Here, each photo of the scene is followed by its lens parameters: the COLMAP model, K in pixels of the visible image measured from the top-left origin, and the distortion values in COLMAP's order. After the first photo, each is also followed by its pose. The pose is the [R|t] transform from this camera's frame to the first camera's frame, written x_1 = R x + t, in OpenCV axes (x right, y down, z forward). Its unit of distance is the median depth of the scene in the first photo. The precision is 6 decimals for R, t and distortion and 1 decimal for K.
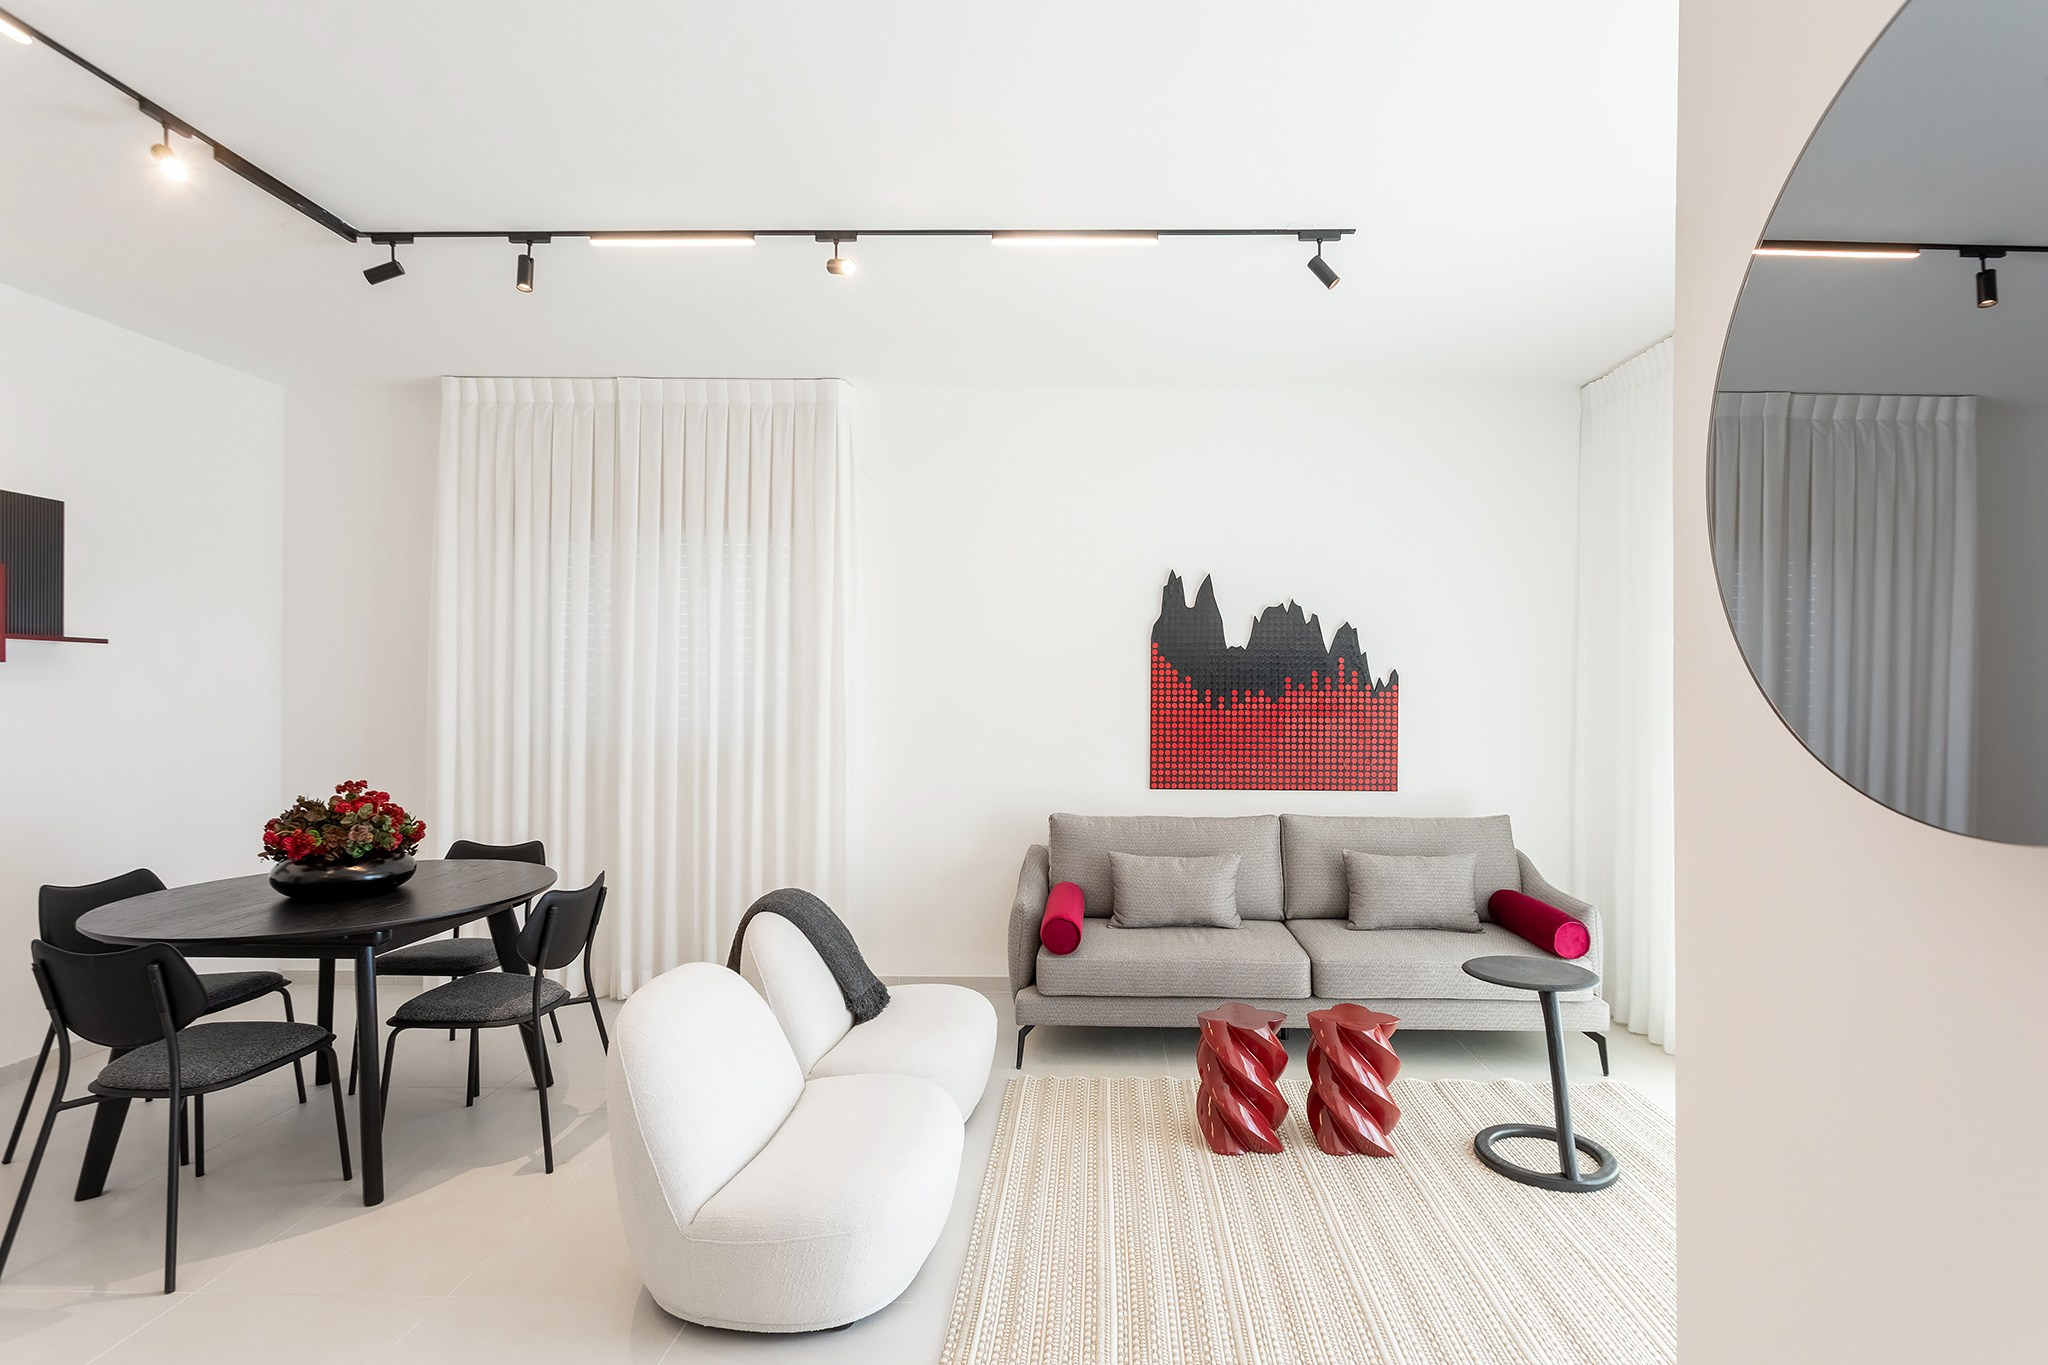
lens RADIAL K [[983.7, 0, 1067.7], [0, 983.7, 689.8], [0, 0, 1]] dist [-0.000967, 0.000004]
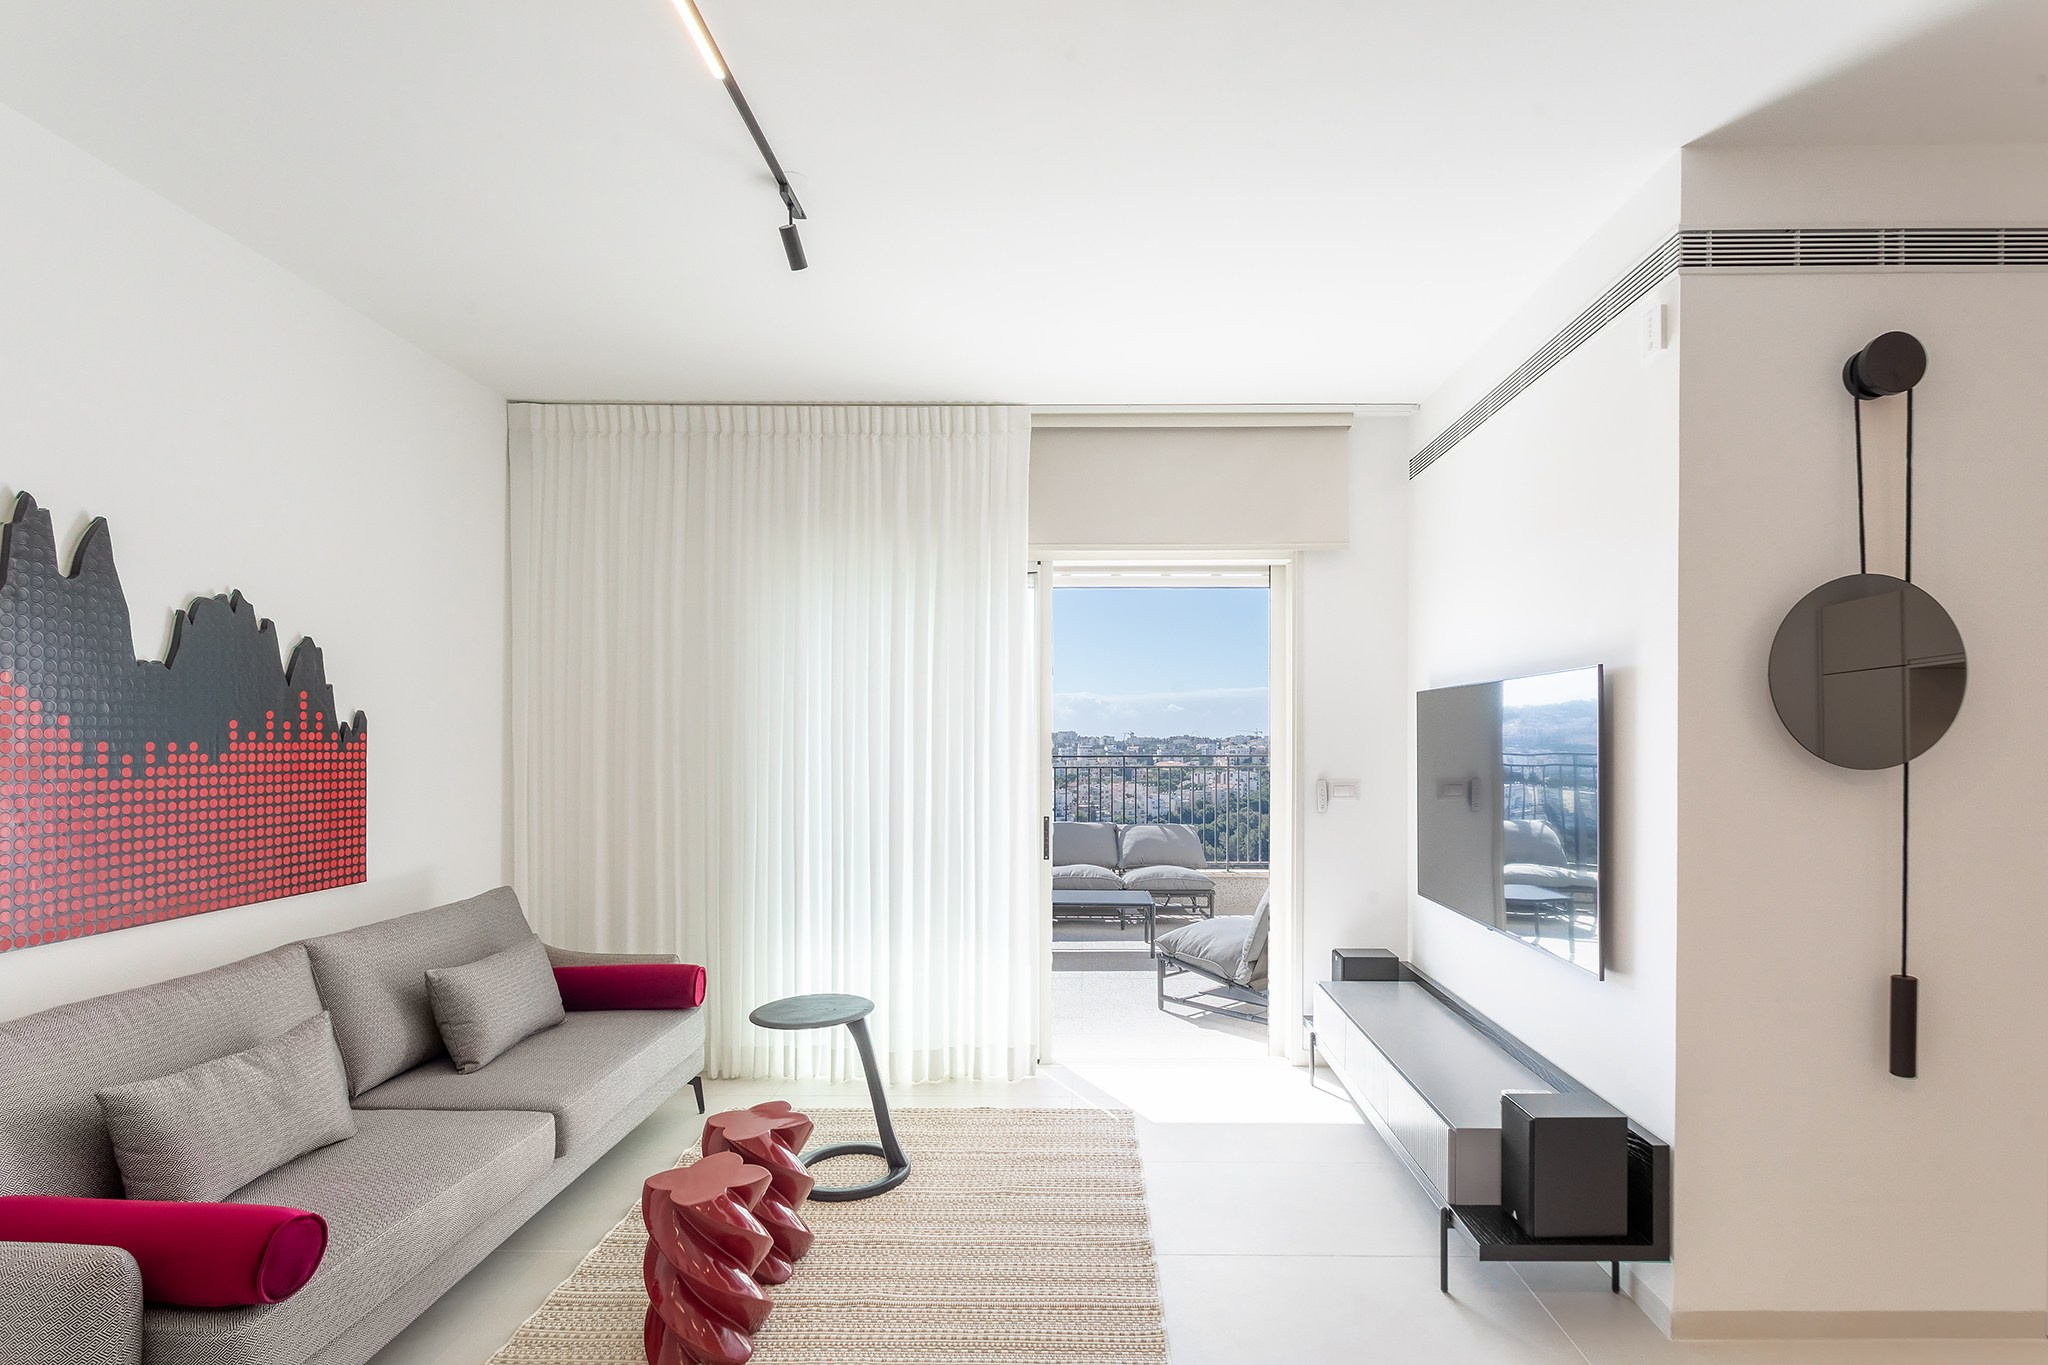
lens RADIAL K [[977.7, 0, 1071.2], [0, 977.7, 747.5], [0, 0, 1]] dist [0.000674, -0.000084]
pose [[-0.011619, -0.014160, 0.999832, -0.378942], [-0.001771, 0.999898, 0.014141, -0.005206], [-0.999931, -0.001607, -0.011643, 0.496517]]
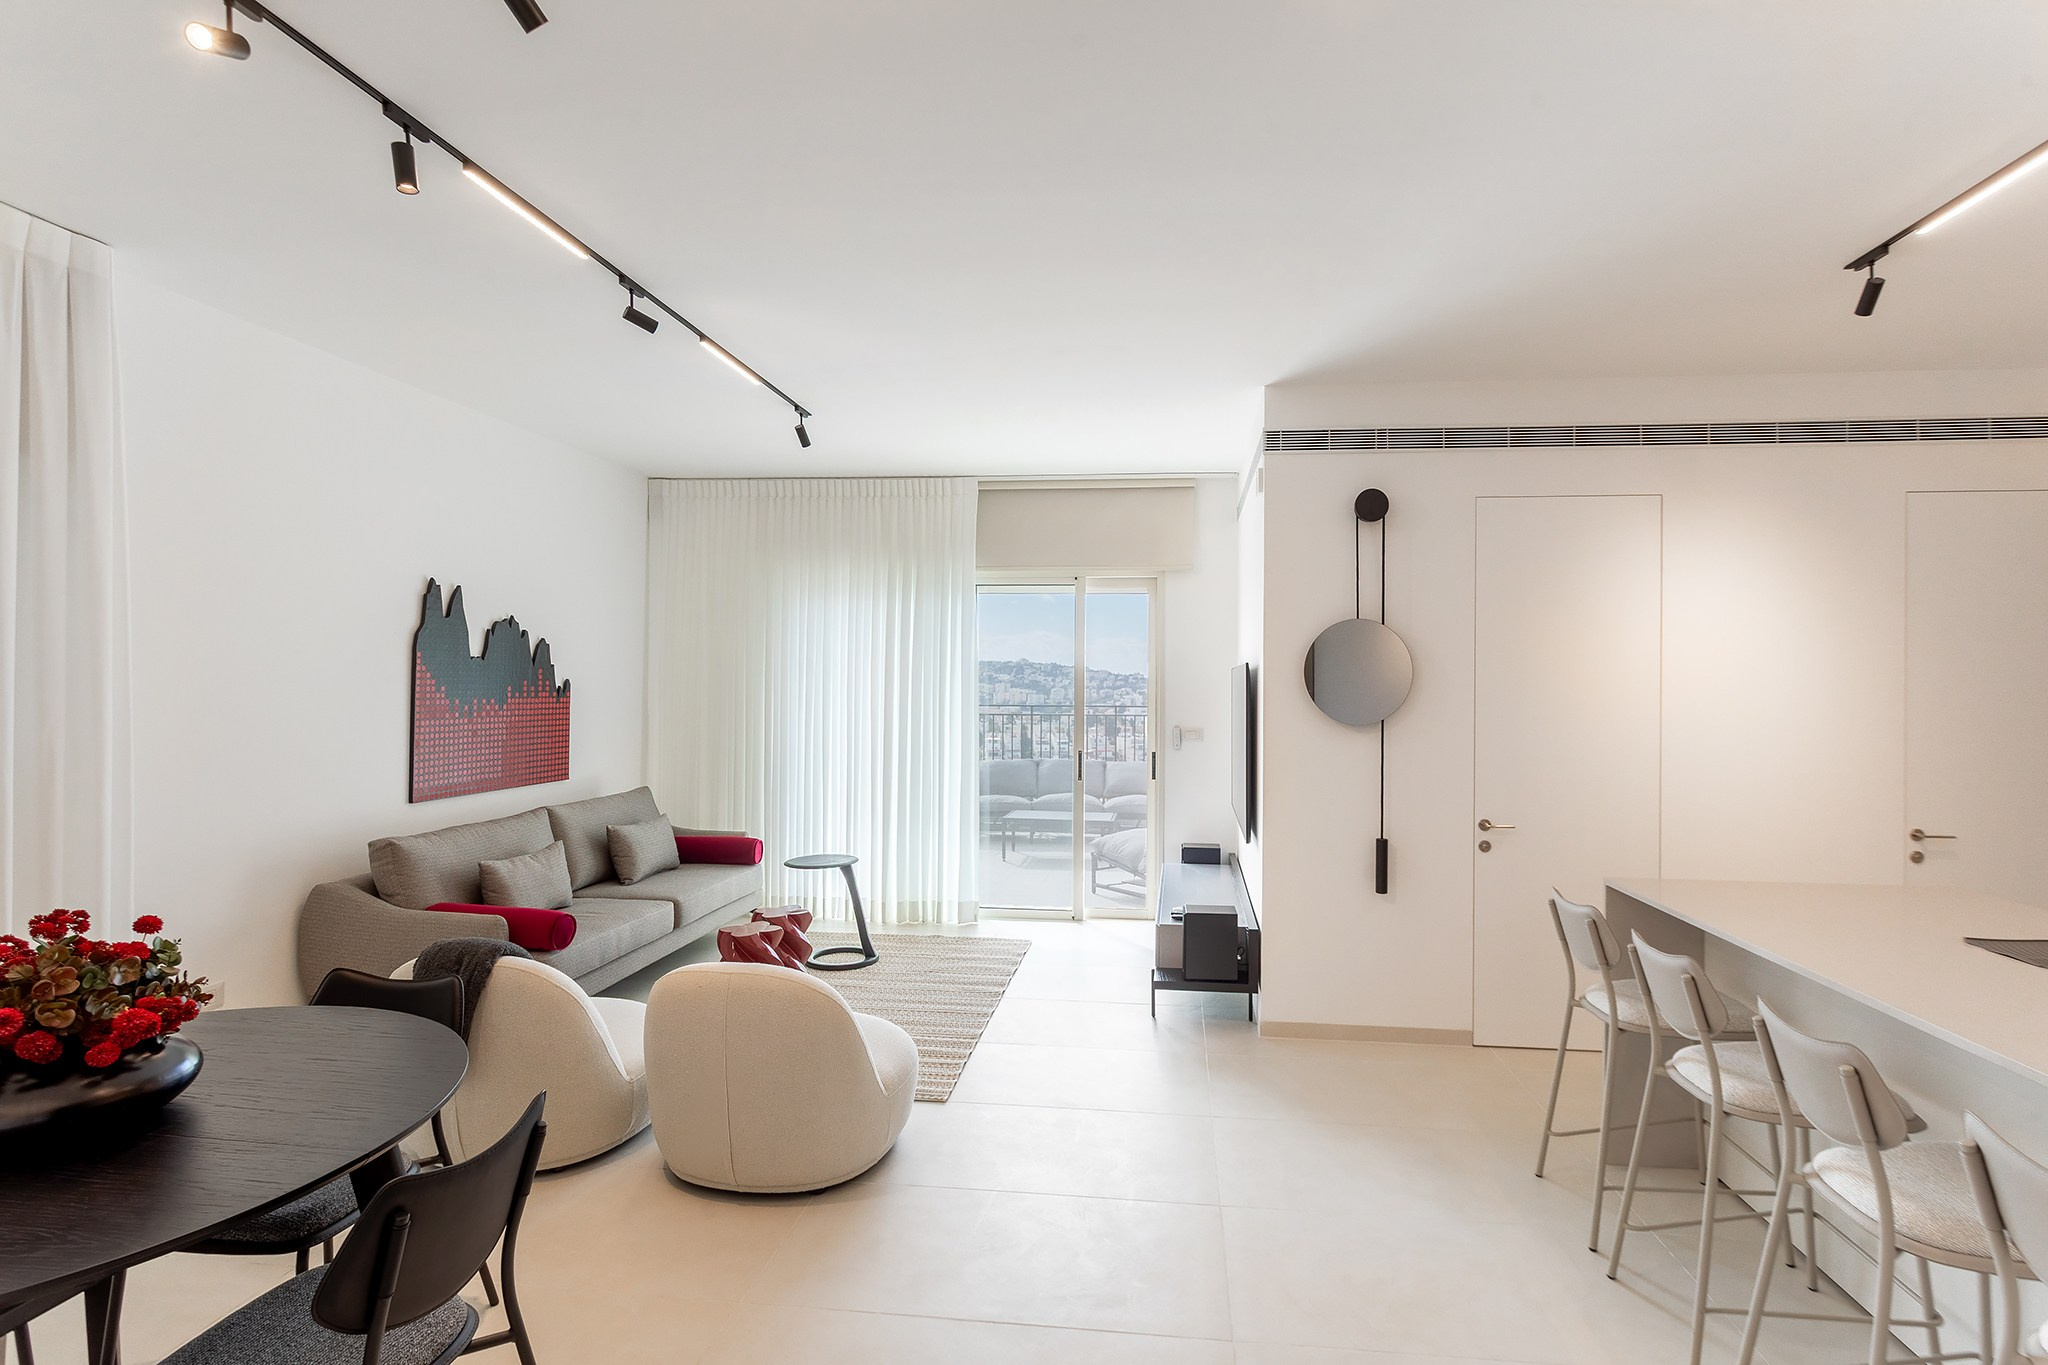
lens RADIAL K [[983.7, 0, 1067.7], [0, 983.7, 689.8], [0, 0, 1]] dist [-0.000967, 0.000004]
pose [[0.086213, -0.012041, 0.996204, -0.818957], [-0.010853, 0.999856, 0.013024, -0.029818], [-0.996218, -0.011935, 0.086070, 0.283279]]
